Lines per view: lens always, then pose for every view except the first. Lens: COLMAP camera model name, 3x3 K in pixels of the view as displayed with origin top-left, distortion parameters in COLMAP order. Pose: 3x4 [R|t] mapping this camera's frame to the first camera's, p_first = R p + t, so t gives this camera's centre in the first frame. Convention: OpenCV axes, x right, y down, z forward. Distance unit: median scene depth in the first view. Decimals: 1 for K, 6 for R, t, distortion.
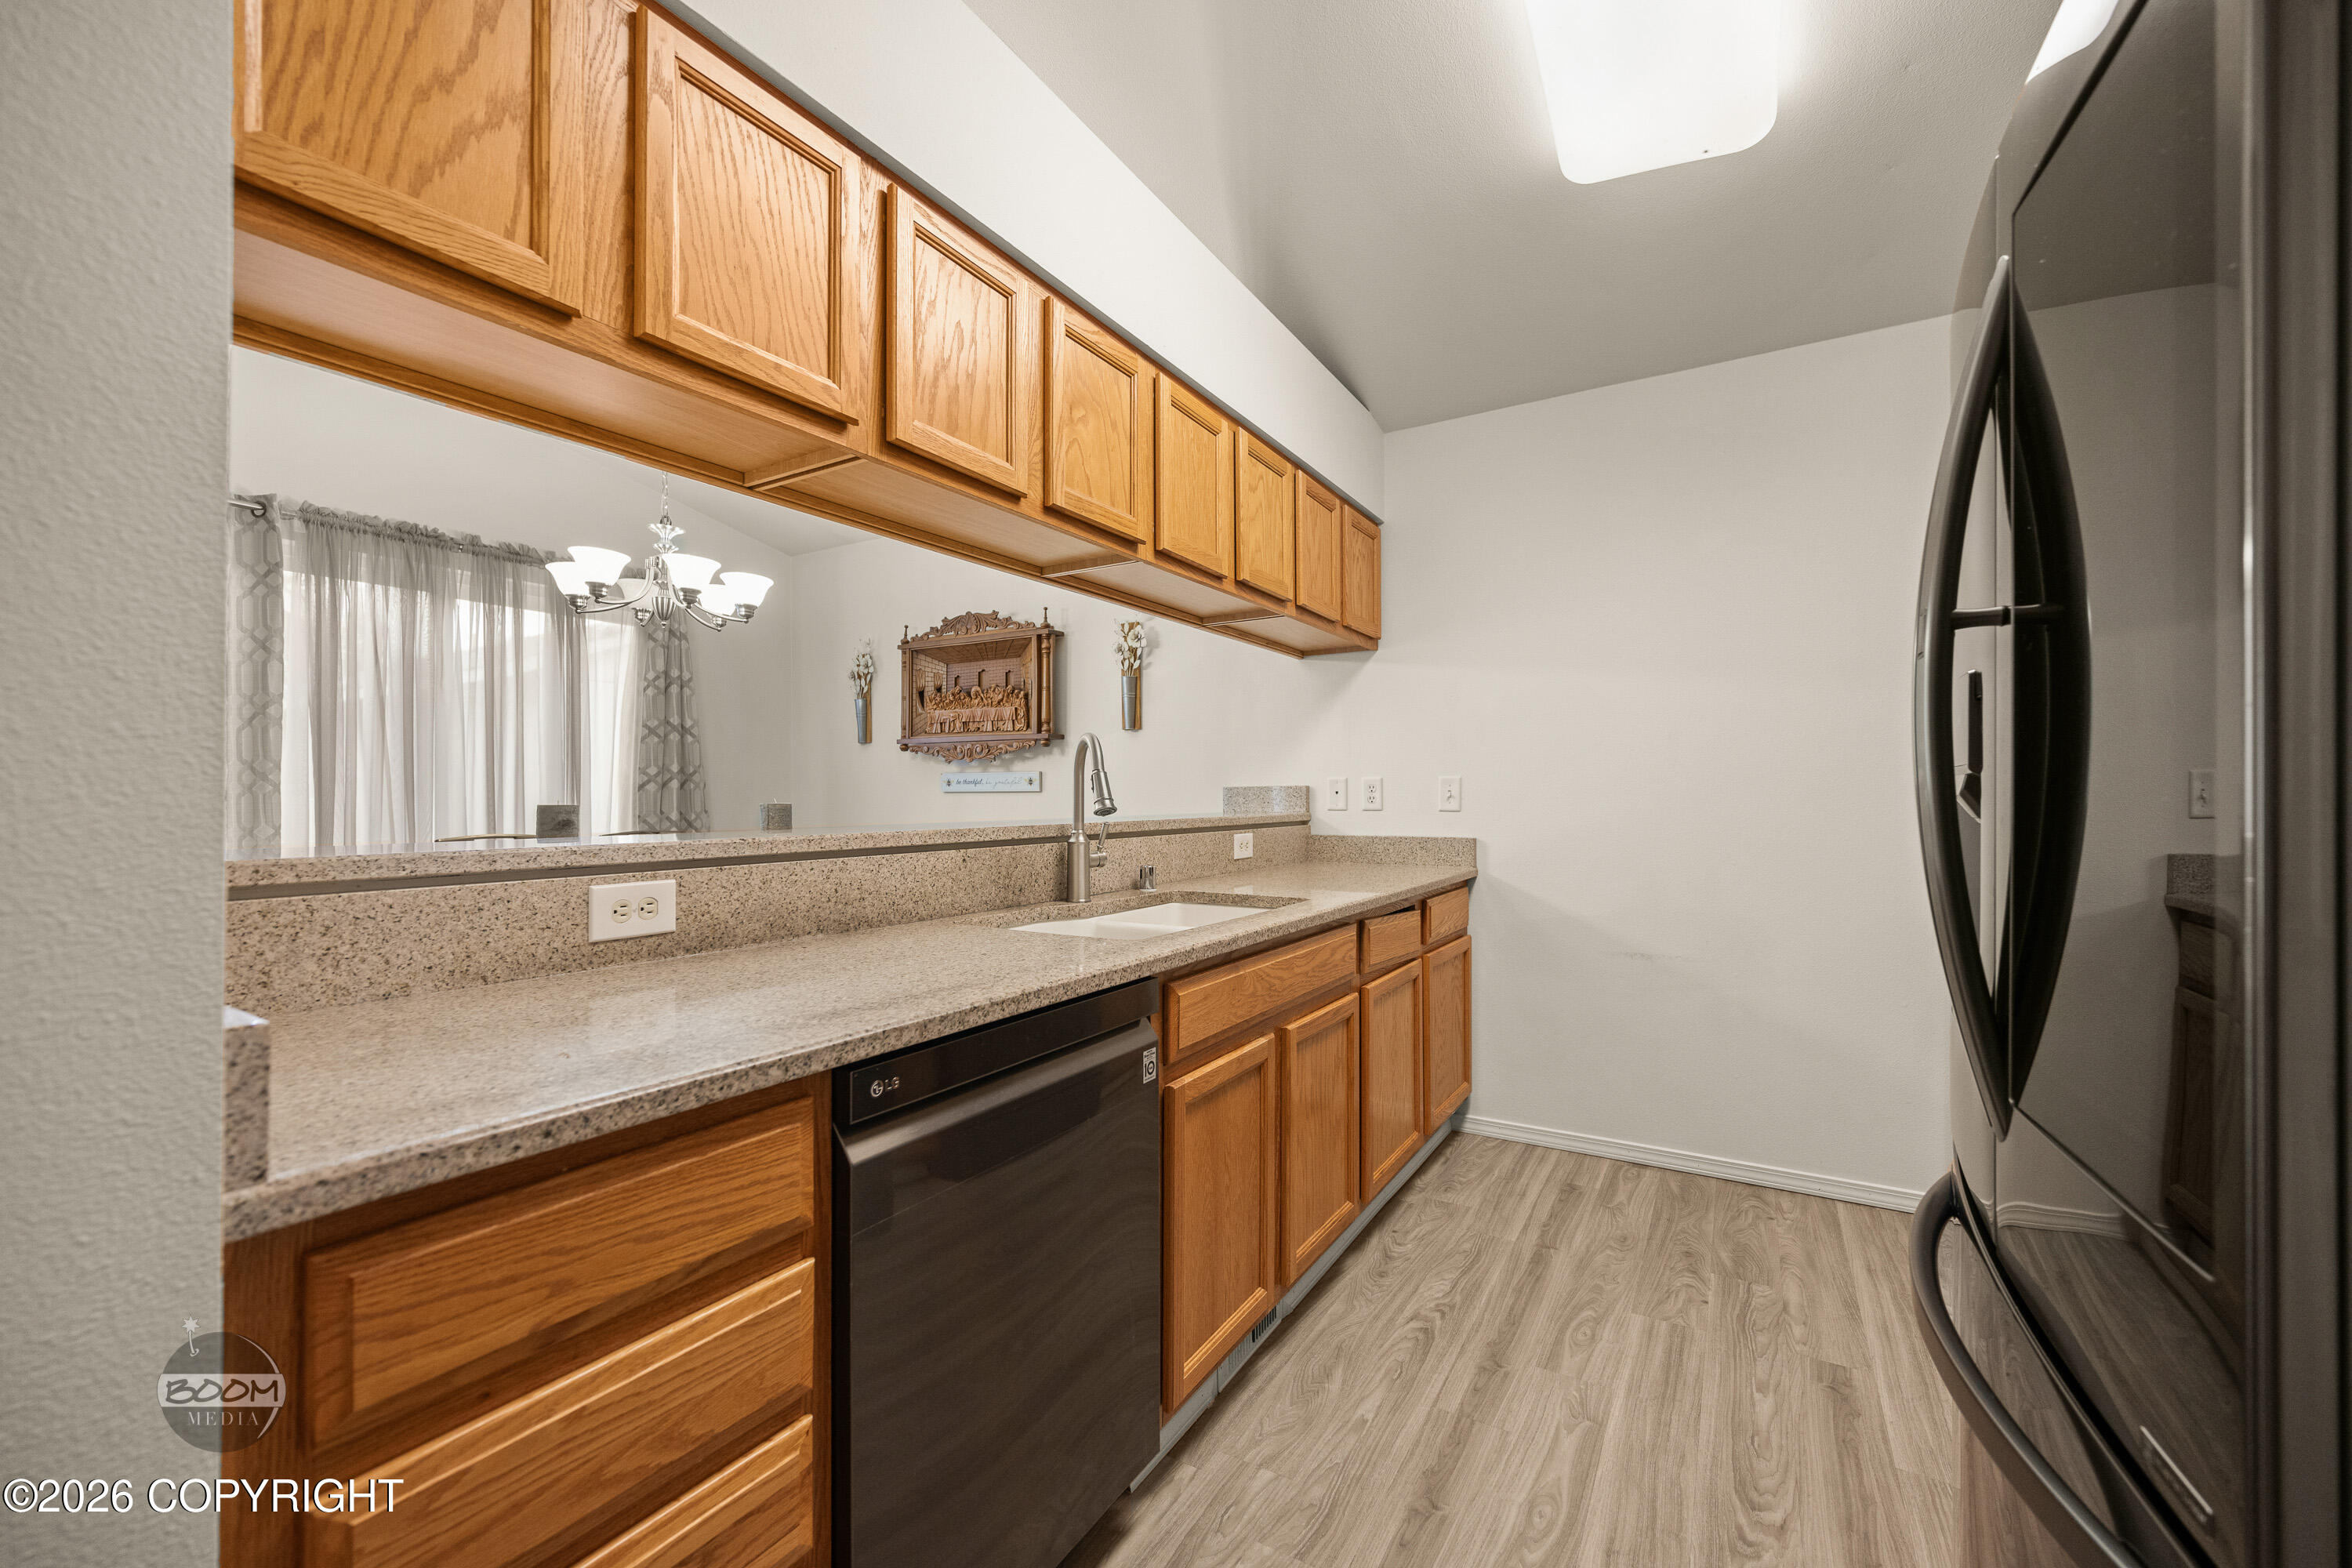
lens RADIAL K [[944.7, 0, 1180.4], [0, 944.7, 796.5], [0, 0, 1]] dist [-0.002026, -0.000322]
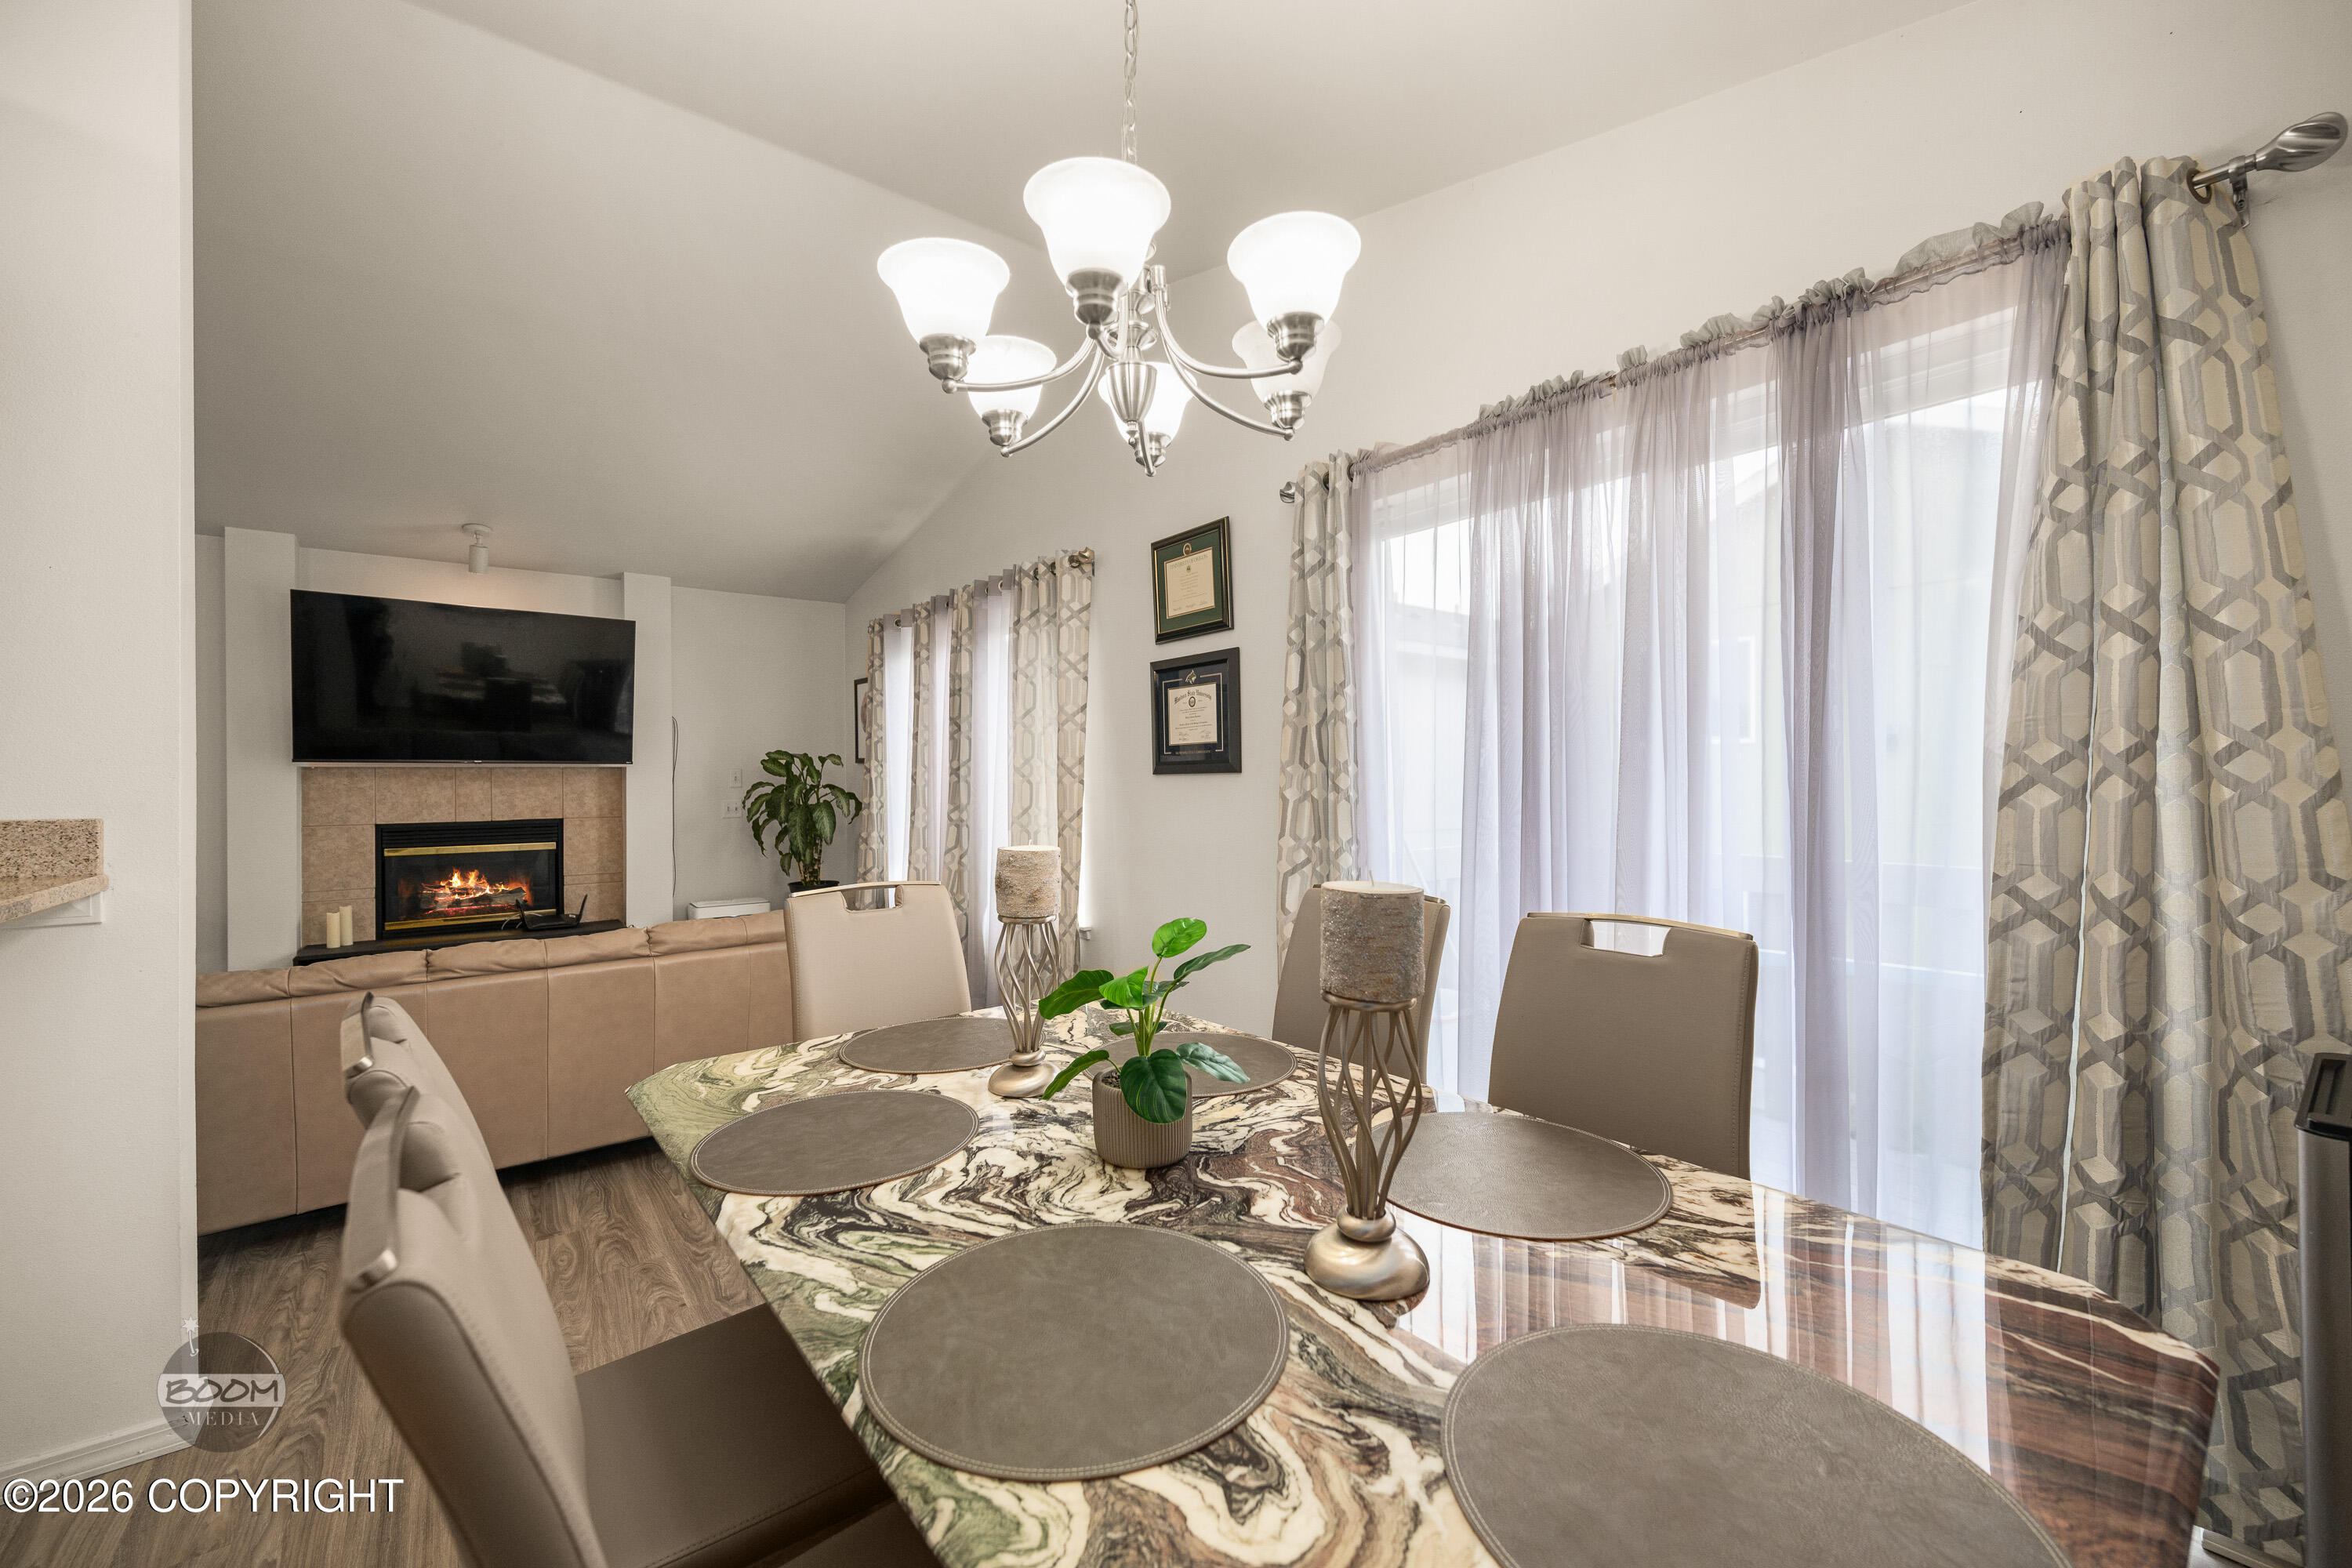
lens RADIAL K [[934.8, 0, 1178.2], [0, 934.8, 773.4], [0, 0, 1]] dist [-0.000080, -0.000017]
pose [[-0.348272, -0.000993, -0.937393, -0.119405], [0.008178, 0.999958, -0.004097, -0.021715], [0.937358, -0.009093, -0.348250, 0.866801]]
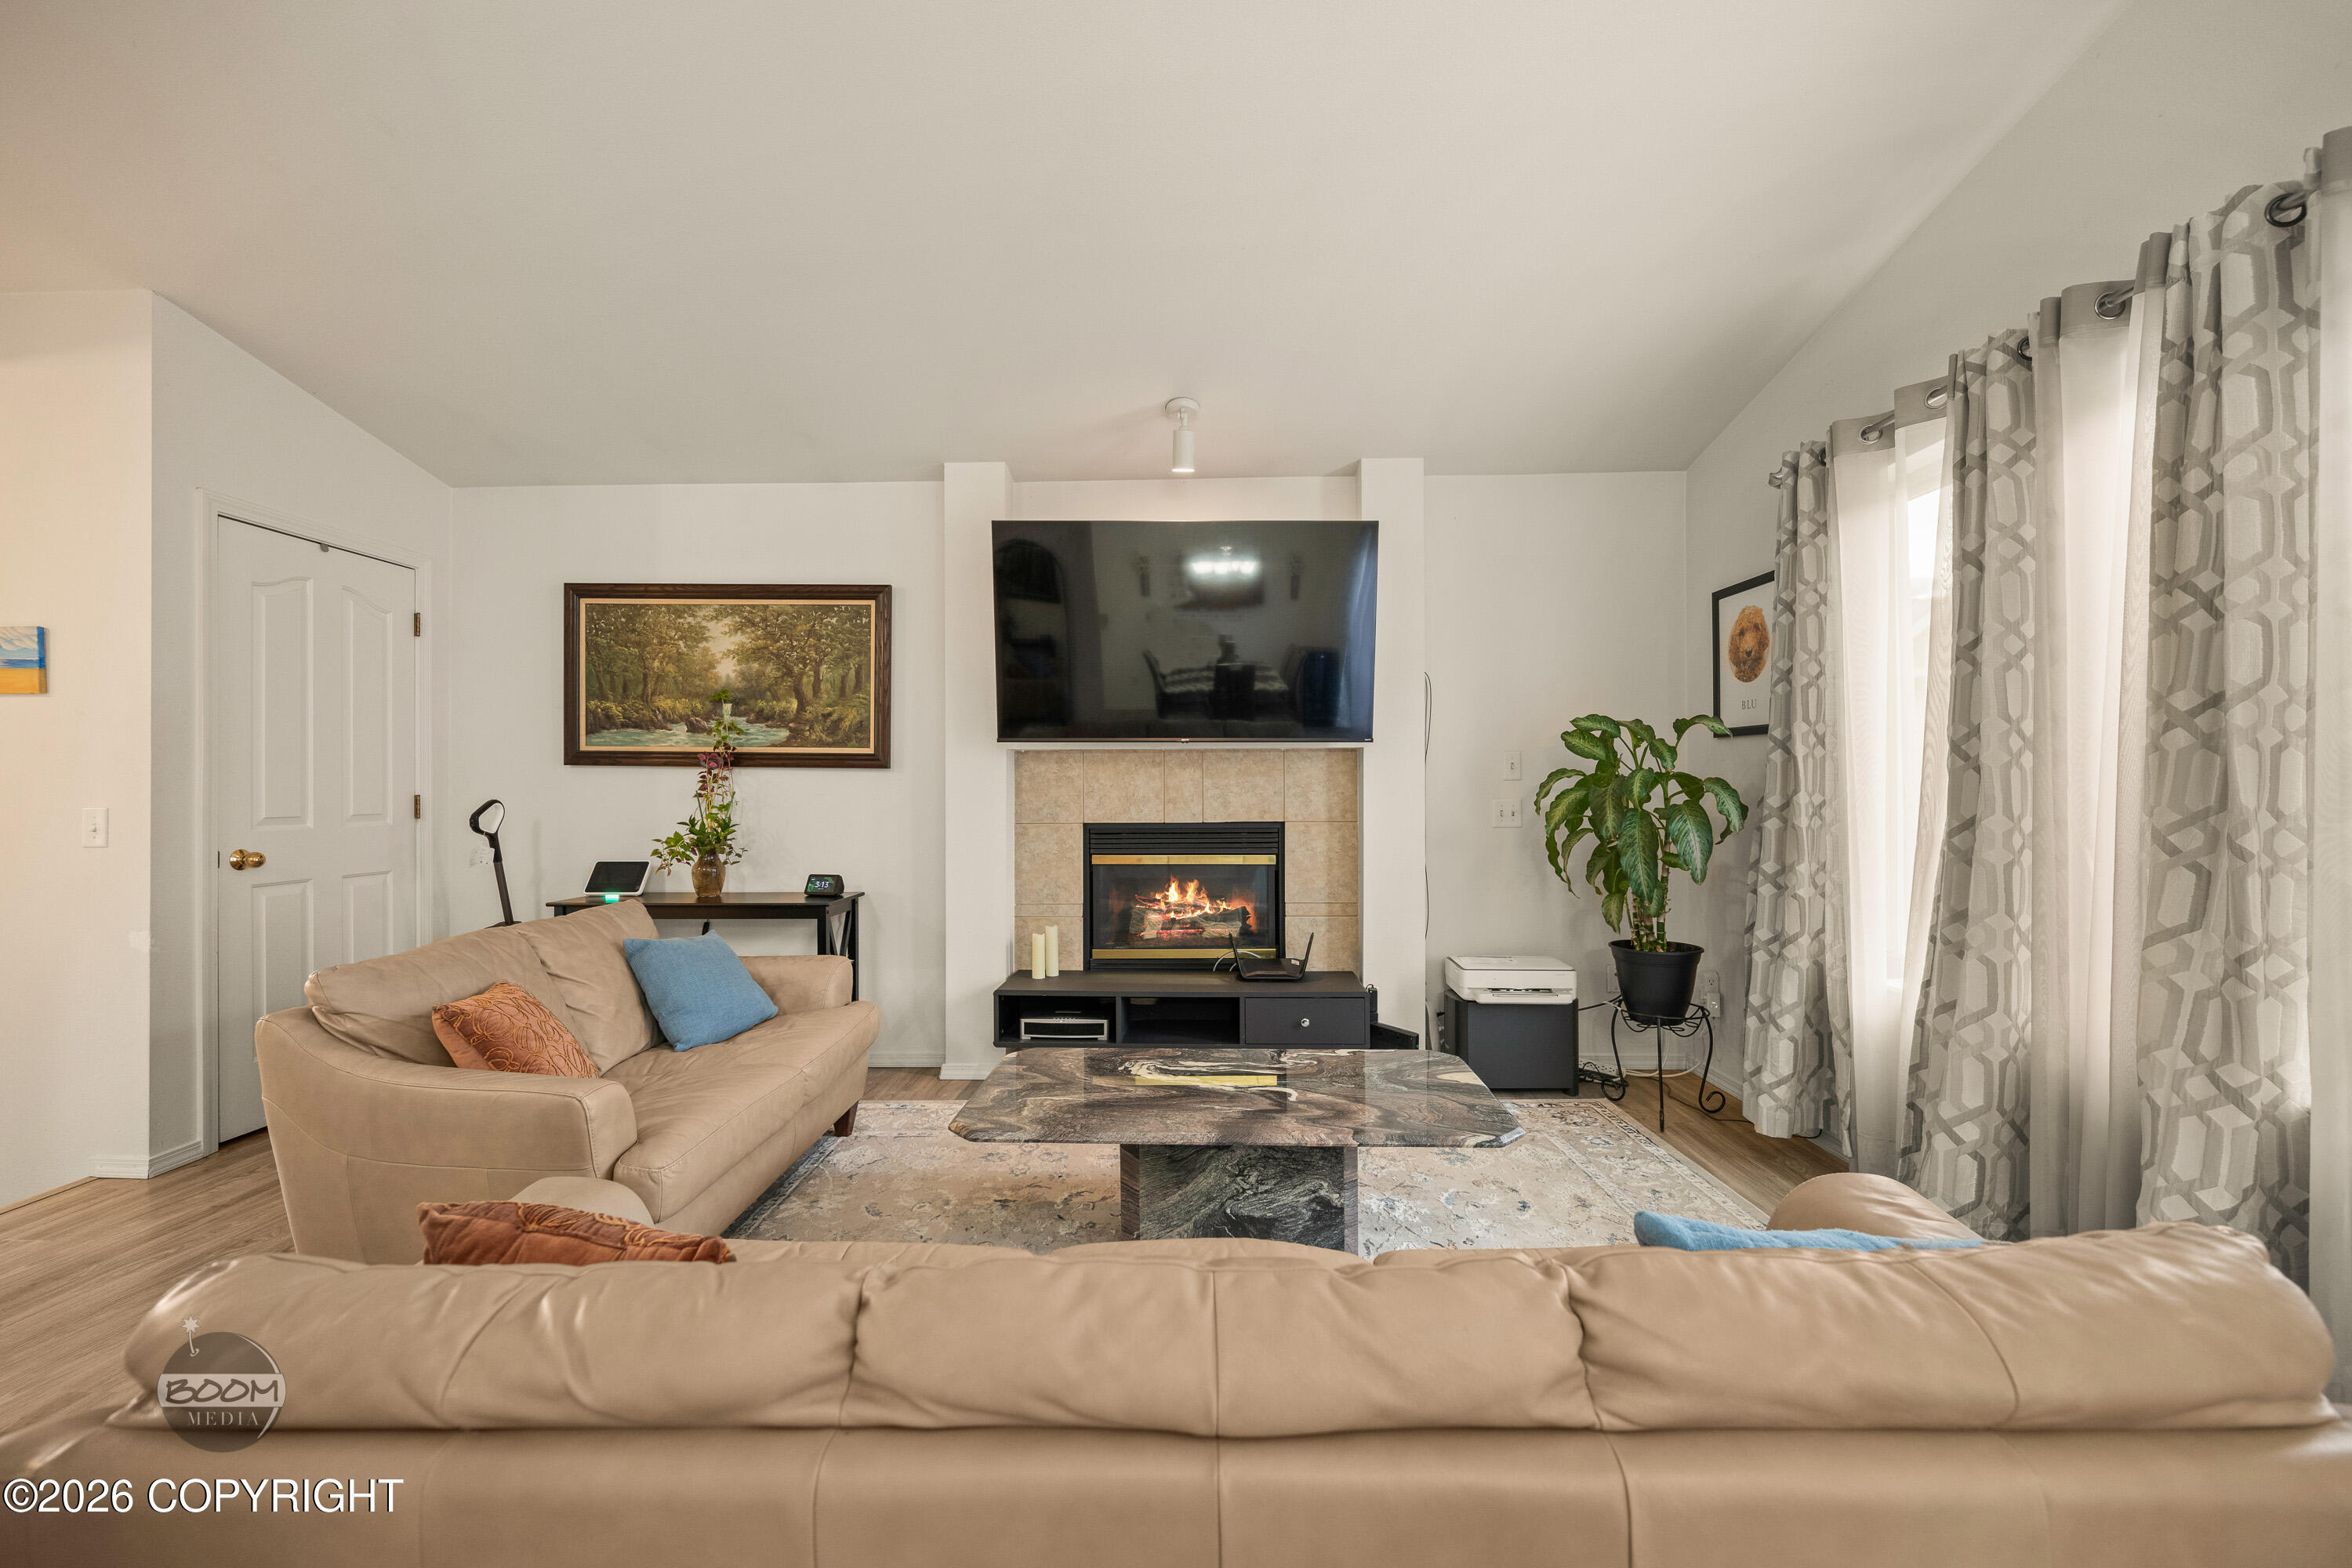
lens RADIAL K [[920.0, 0, 1188.7], [0, 920.0, 783.1], [0, 0, 1]] dist [0.000337, -0.000173]
pose [[-0.864038, -0.001696, -0.503424, -0.508173], [0.004146, 0.999936, -0.010486, -0.000041], [0.503410, -0.011147, -0.863976, 0.339470]]
